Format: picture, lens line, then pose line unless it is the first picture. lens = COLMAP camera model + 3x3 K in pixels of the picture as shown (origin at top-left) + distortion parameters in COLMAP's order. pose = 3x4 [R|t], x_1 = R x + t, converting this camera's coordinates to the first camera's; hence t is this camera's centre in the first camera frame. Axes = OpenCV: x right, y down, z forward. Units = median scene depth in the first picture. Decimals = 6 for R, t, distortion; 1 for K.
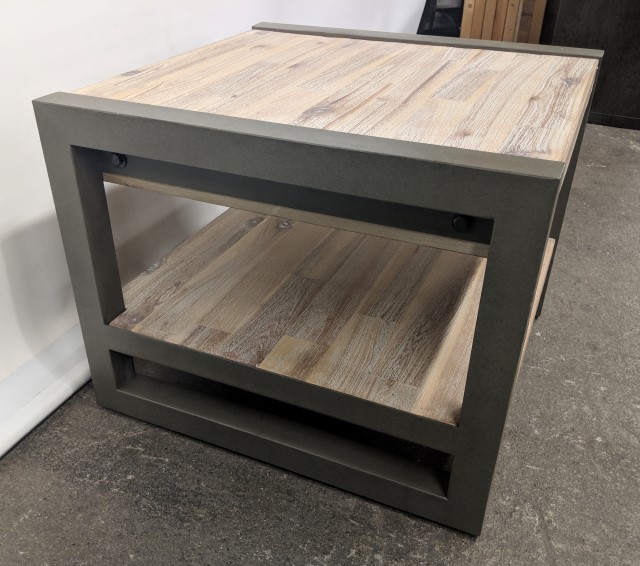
lens RADIAL K [[651.7, 0, 310.8], [0, 651.7, 301.8], [0, 0, 1]] dist [0.009358, 0.000000]
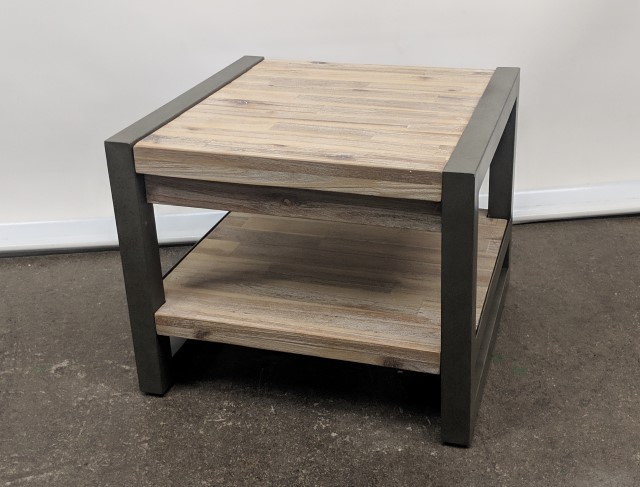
lens RADIAL K [[933.6, 0, 322.1], [0, 933.6, 241.1], [0, 0, 1]] dist [0.055091, 0.000000]
pose [[0.119732, 0.409779, -0.904293, 2.011785], [-0.509242, 0.807245, 0.298377, -0.719854], [0.852254, 0.424779, 0.305330, 0.556499]]
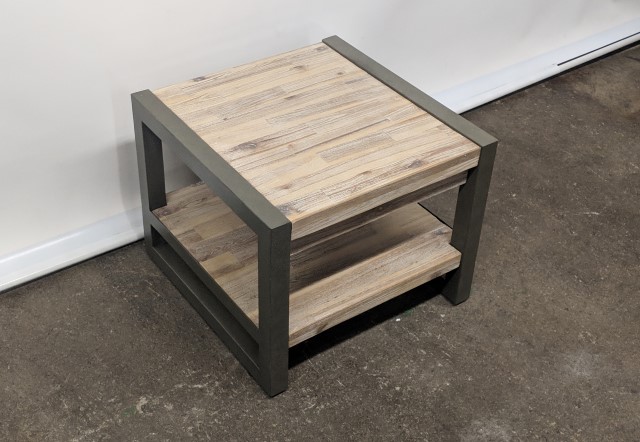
lens RADIAL K [[910.6, 0, 318.1], [0, 910.6, 221.9], [0, 0, 1]] dist [0.140414, 0.000000]
pose [[0.862149, 0.334346, -0.380672, 1.130928], [-0.301589, 0.942398, 0.144670, -0.473924], [0.407115, -0.009920, 0.913323, -1.182354]]
